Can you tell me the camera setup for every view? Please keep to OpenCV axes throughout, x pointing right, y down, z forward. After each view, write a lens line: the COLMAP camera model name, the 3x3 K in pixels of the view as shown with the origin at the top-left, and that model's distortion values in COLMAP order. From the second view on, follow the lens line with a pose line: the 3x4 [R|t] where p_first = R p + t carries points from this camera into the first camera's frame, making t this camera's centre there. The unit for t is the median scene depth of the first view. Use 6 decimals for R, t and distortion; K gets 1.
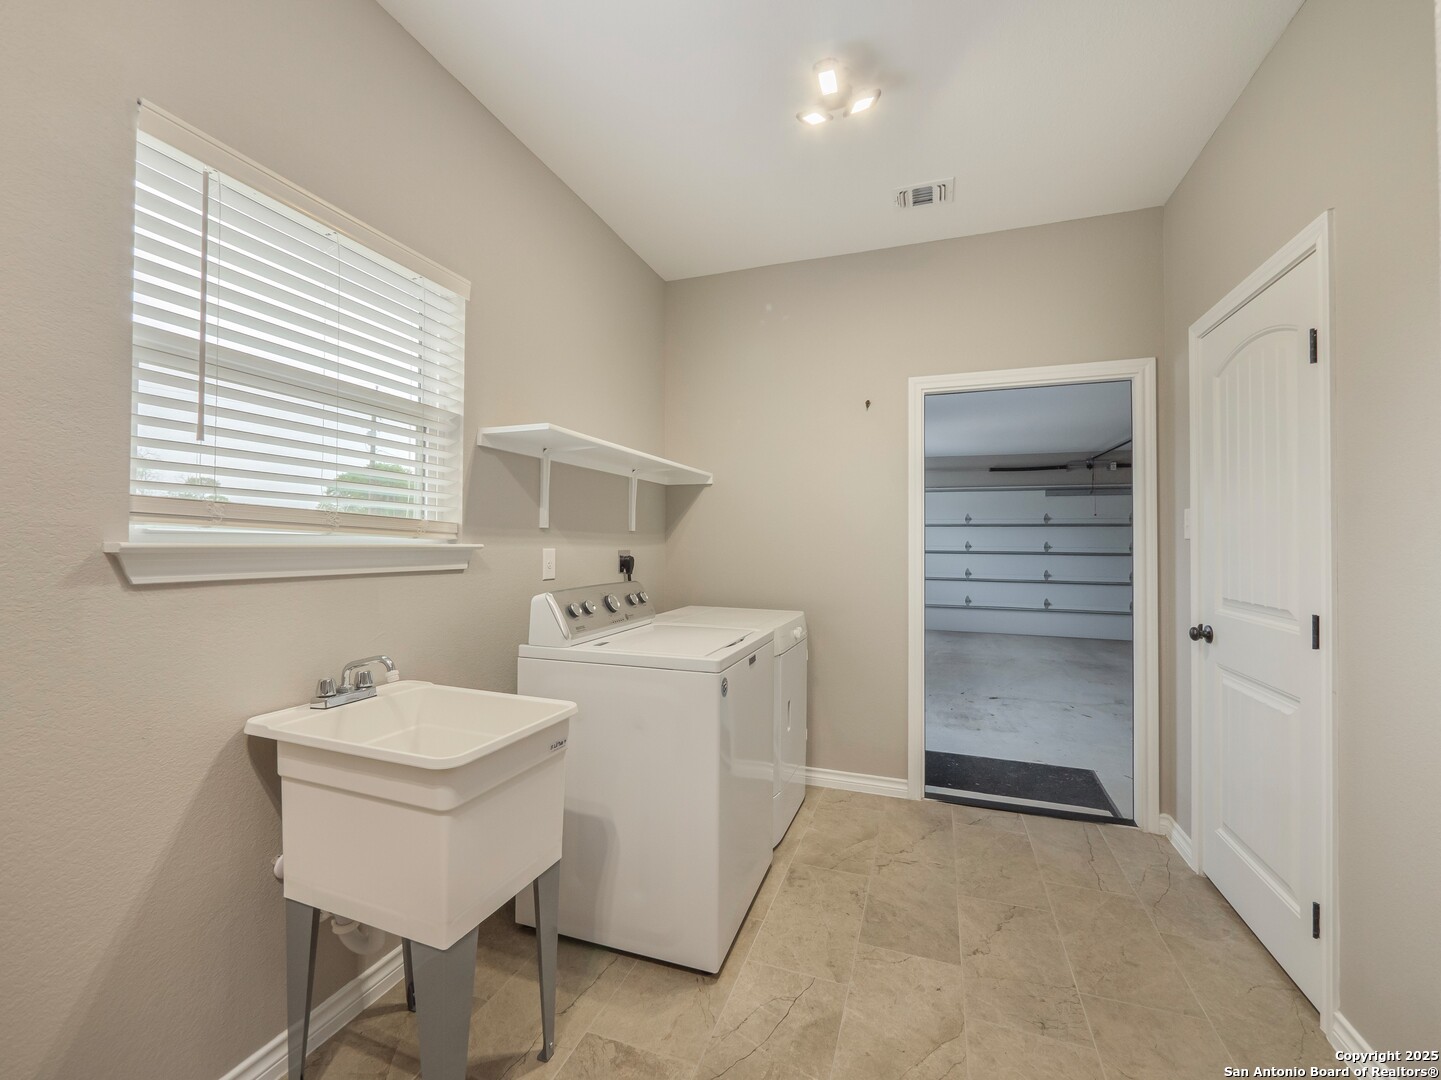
lens RADIAL K [[608.8, 0, 702.0], [0, 608.8, 534.8], [0, 0, 1]] dist [-0.001977, -0.000084]
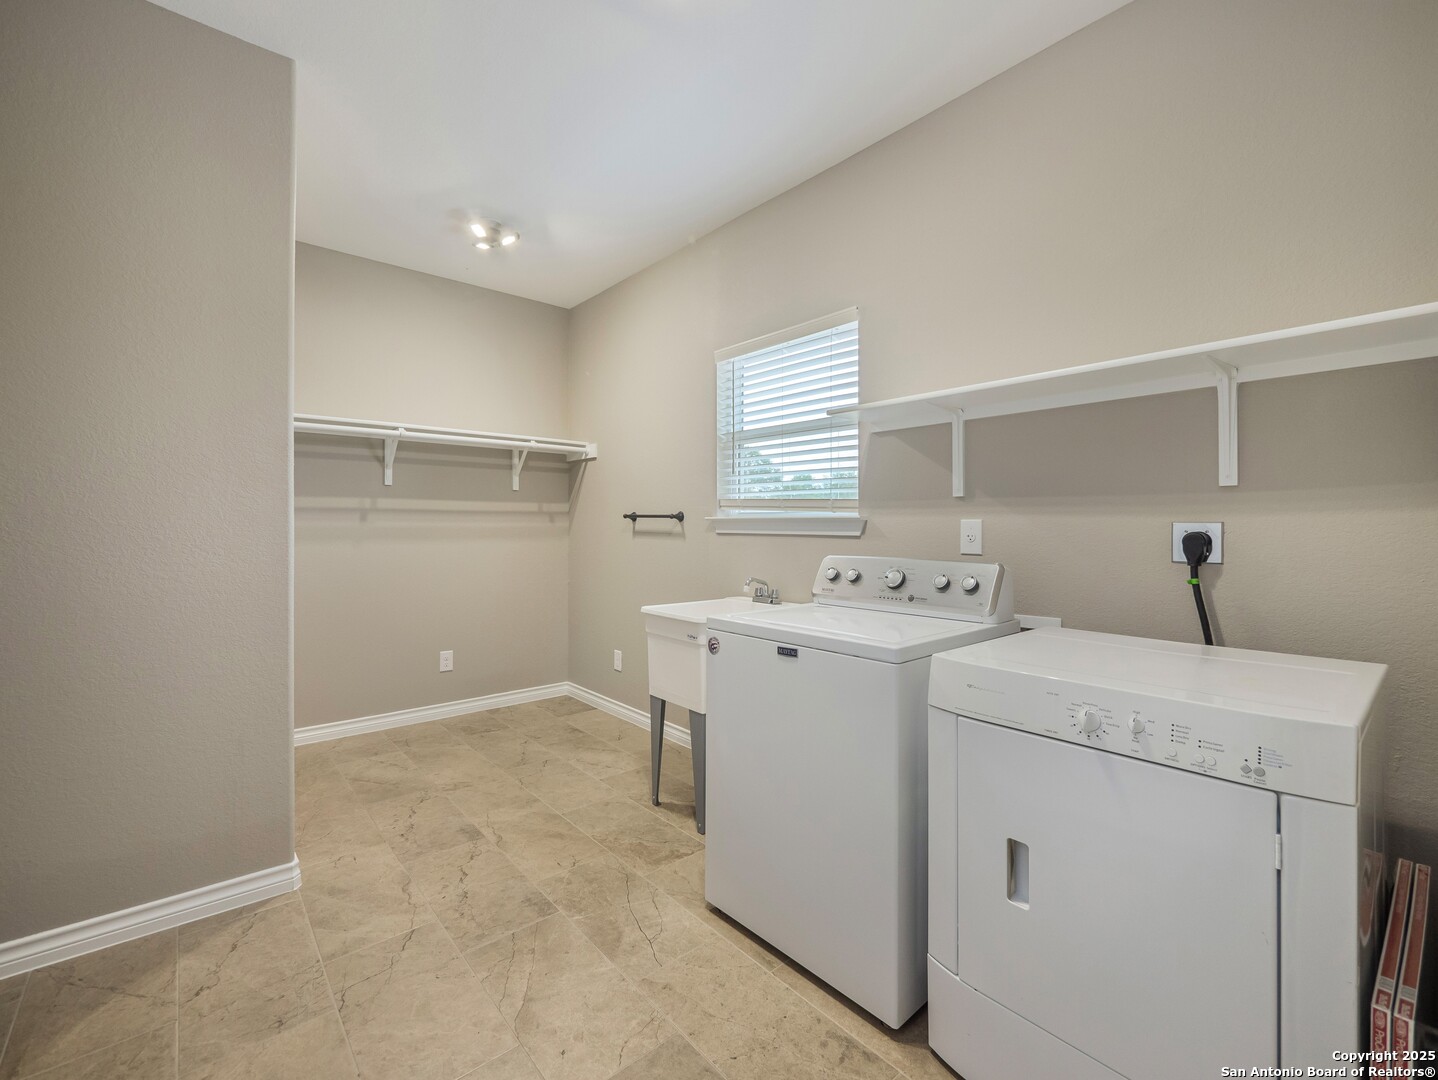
lens RADIAL K [[608.0, 0, 708.1], [0, 608.0, 531.9], [0, 0, 1]] dist [-0.003733, 0.000219]
pose [[-0.472007, -0.001347, -0.881594, 0.965901], [0.003424, 0.999988, -0.003361, 0.058084], [0.881588, -0.004605, -0.471997, 1.487048]]
